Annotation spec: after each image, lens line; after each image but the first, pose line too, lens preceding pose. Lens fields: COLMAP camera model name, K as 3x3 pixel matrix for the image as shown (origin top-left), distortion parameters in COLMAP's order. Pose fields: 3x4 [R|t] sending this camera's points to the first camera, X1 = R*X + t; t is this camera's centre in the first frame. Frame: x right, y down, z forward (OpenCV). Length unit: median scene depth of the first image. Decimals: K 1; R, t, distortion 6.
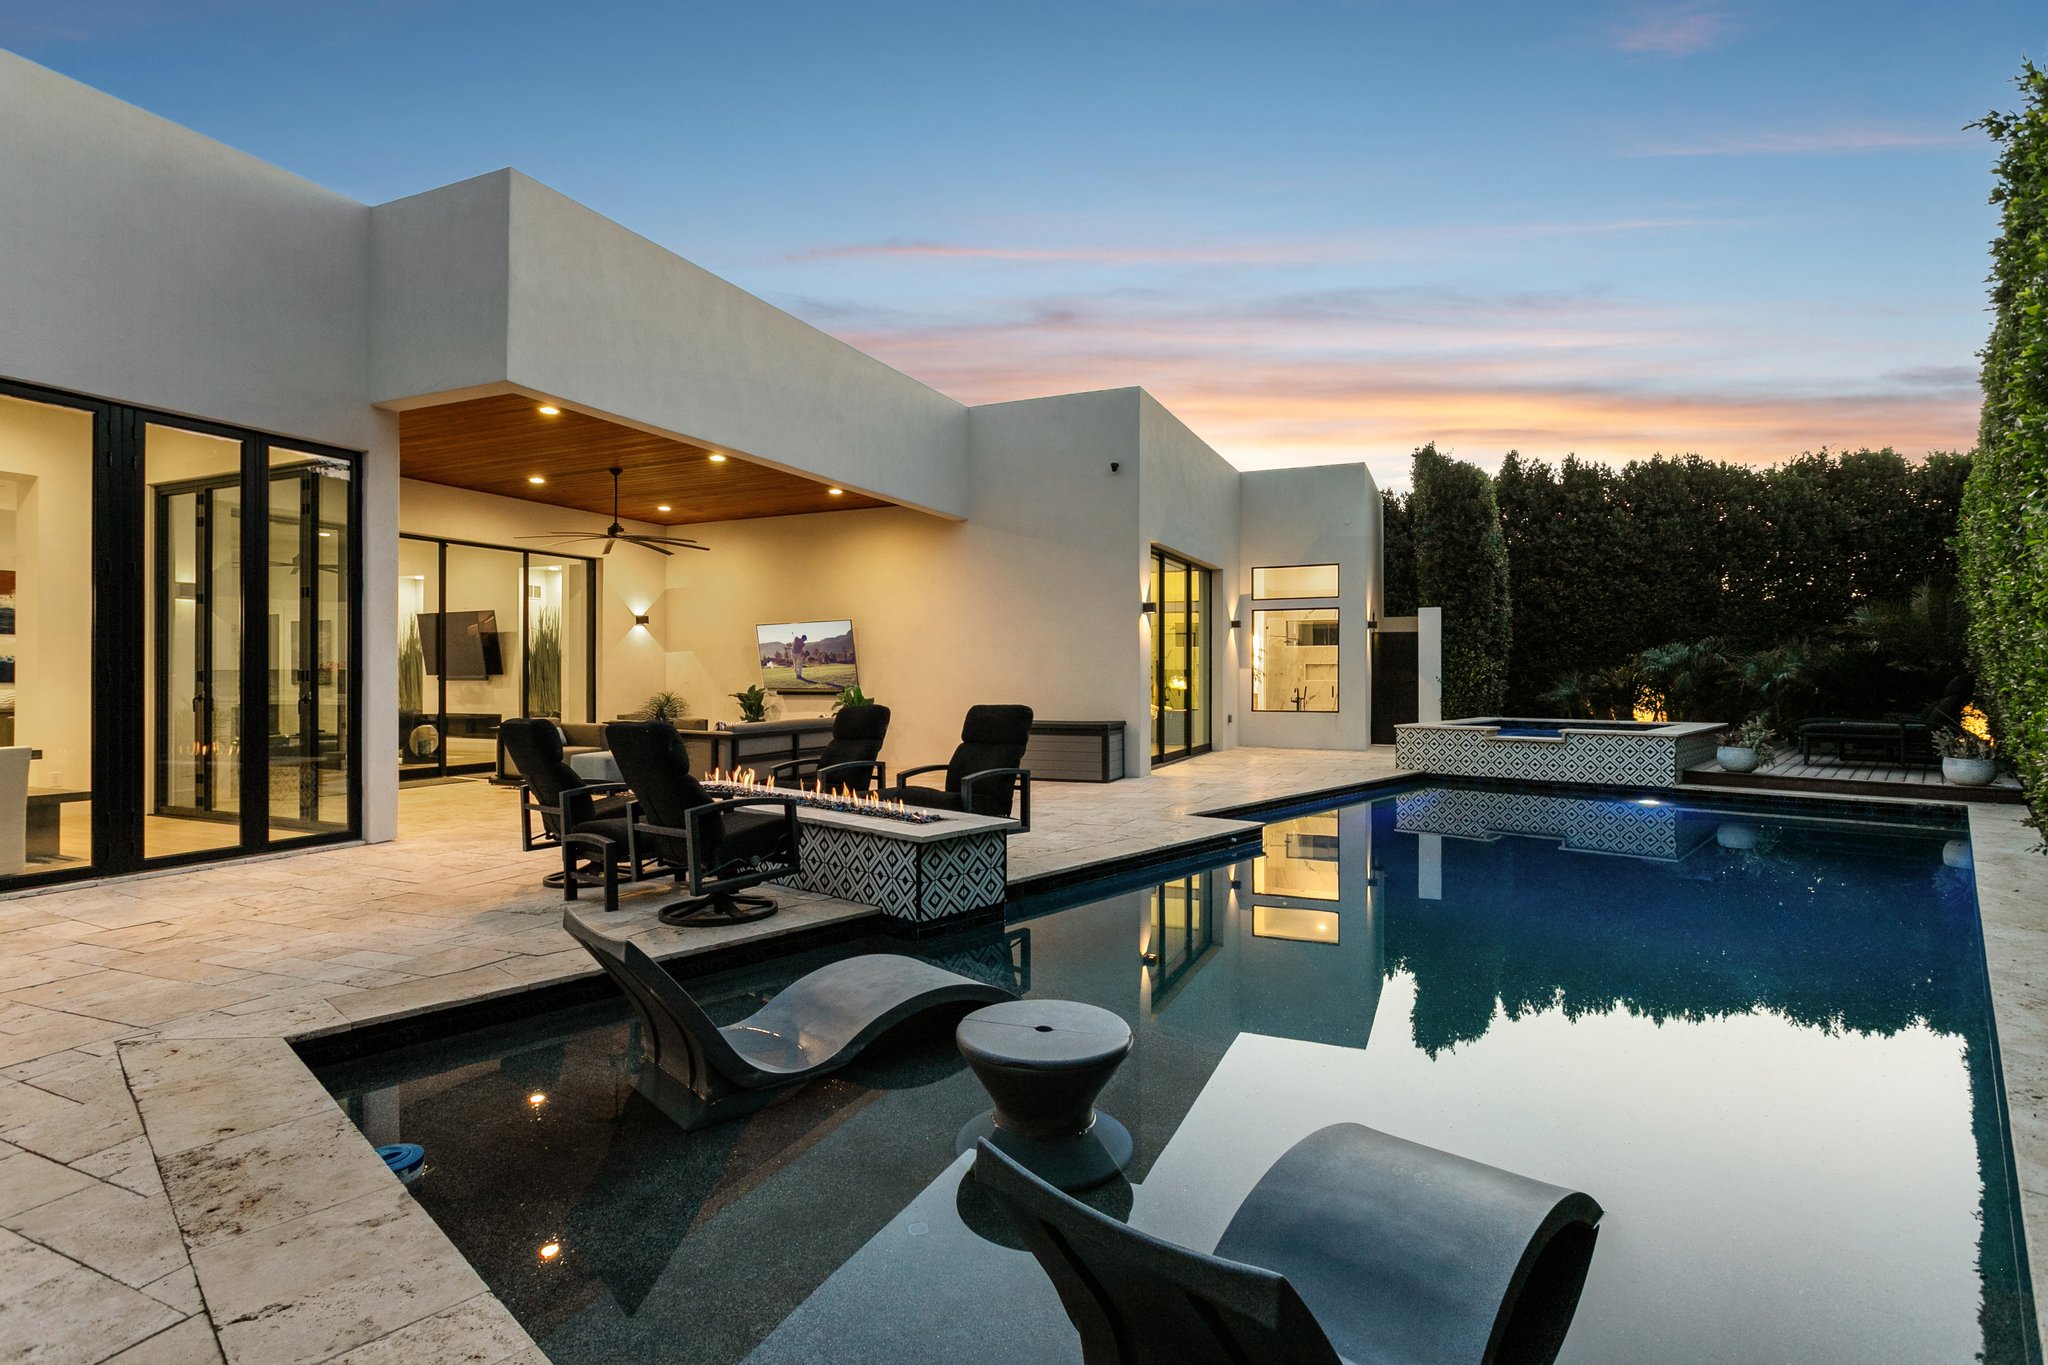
lens RADIAL K [[1041.0, 0, 1019.5], [0, 1041.0, 673.9], [0, 0, 1]] dist [-0.007540, 0.001868]
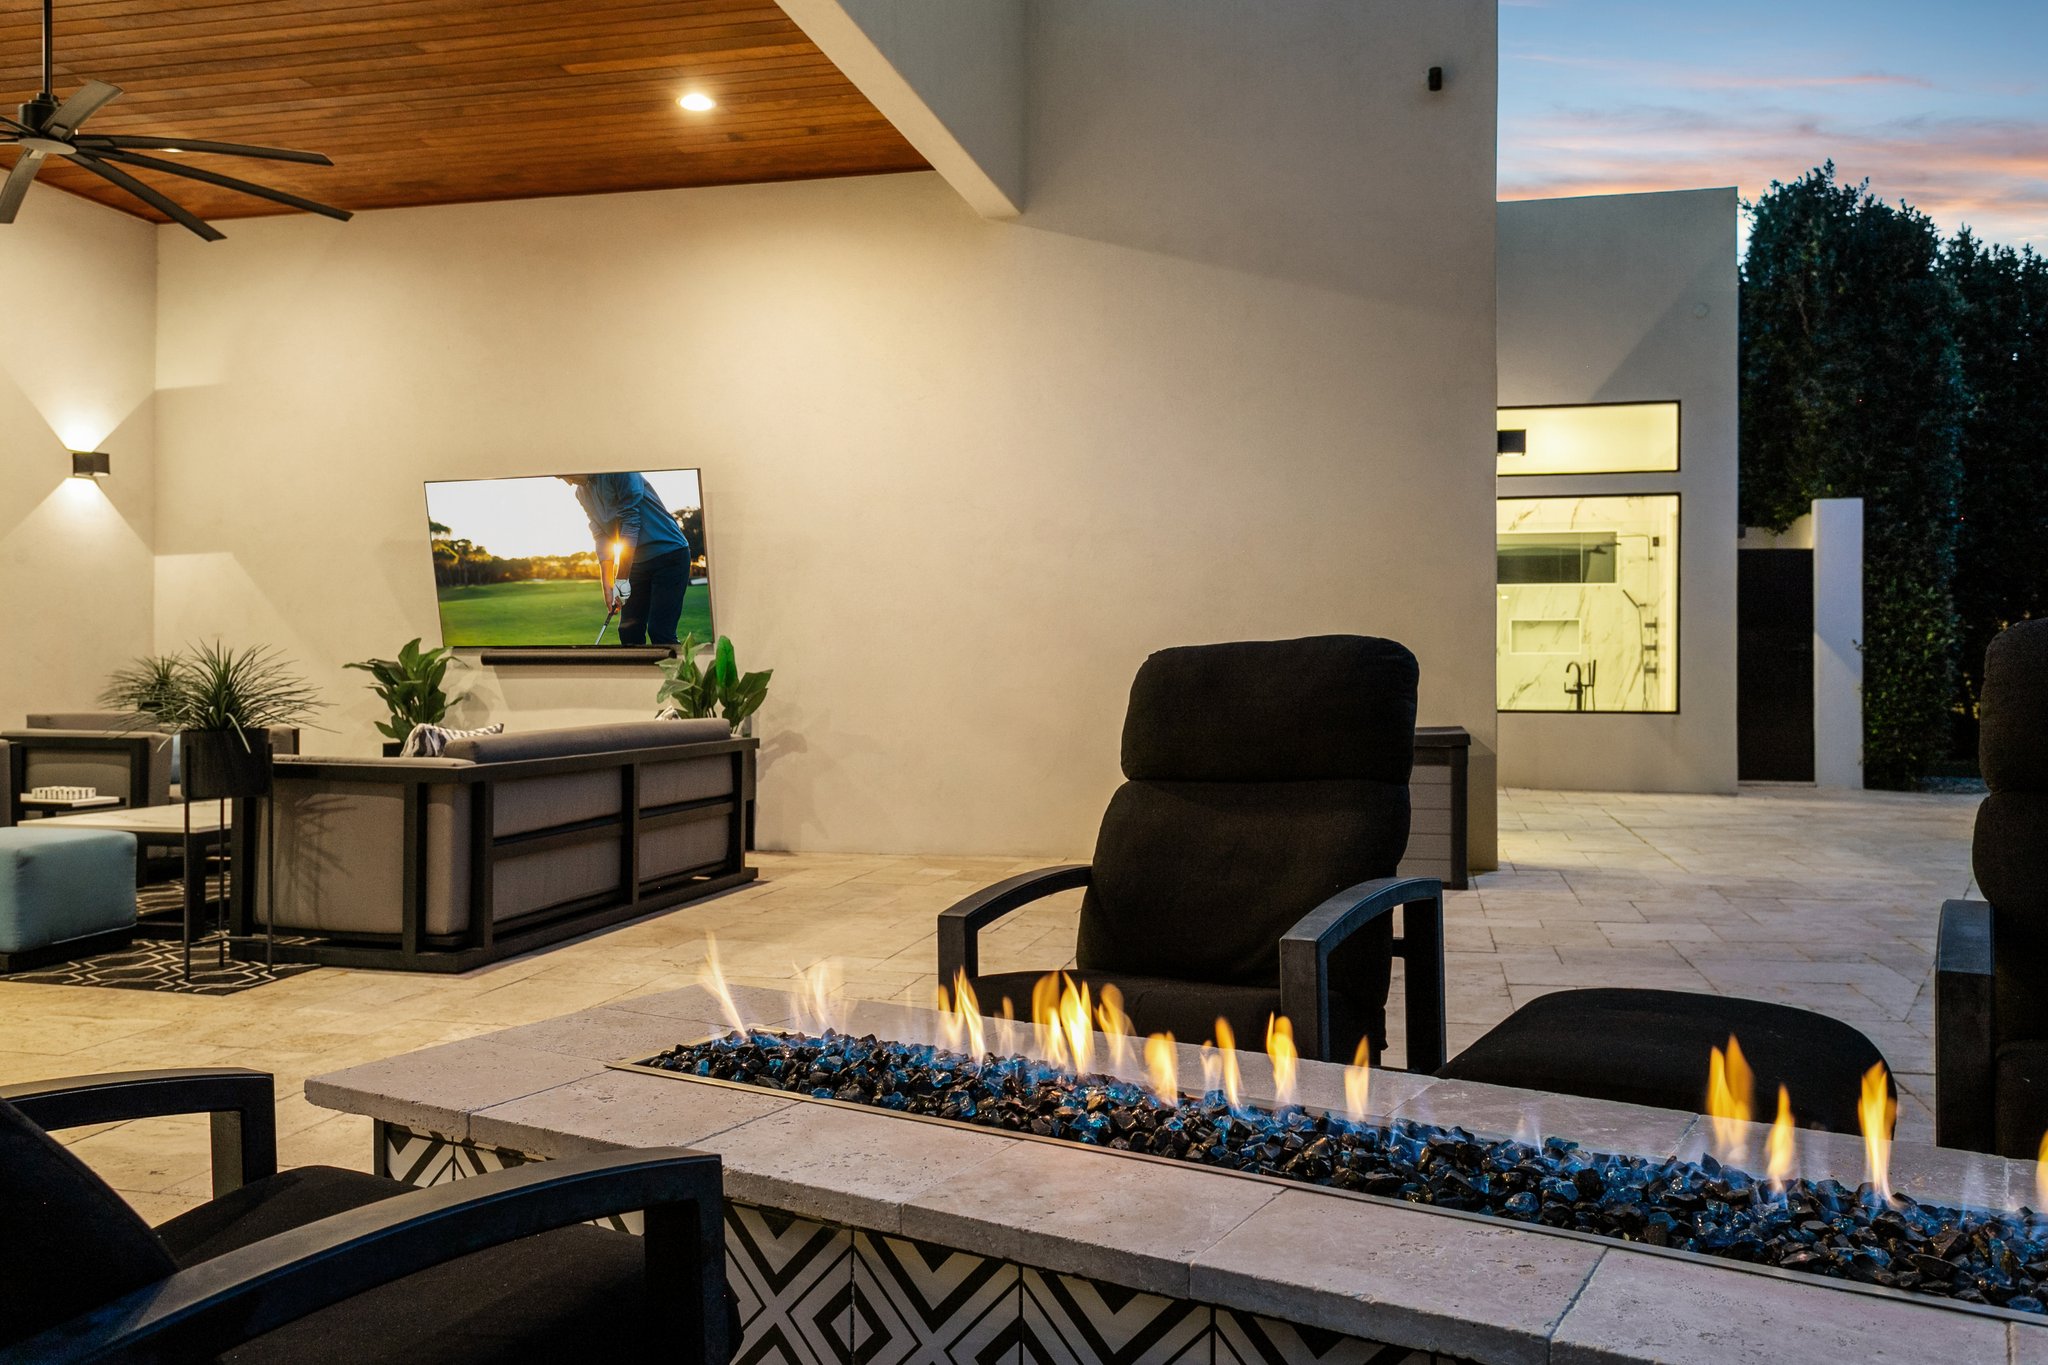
lens RADIAL K [[1672.6, 0, 1025.2], [0, 1672.6, 669.0], [0, 0, 1]] dist [0.007446, 0.003770]
pose [[0.980842, 0.004830, 0.194747, -0.143968], [-0.005421, 0.999982, 0.002502, 0.017403], [-0.194731, -0.003510, 0.980850, 0.328983]]
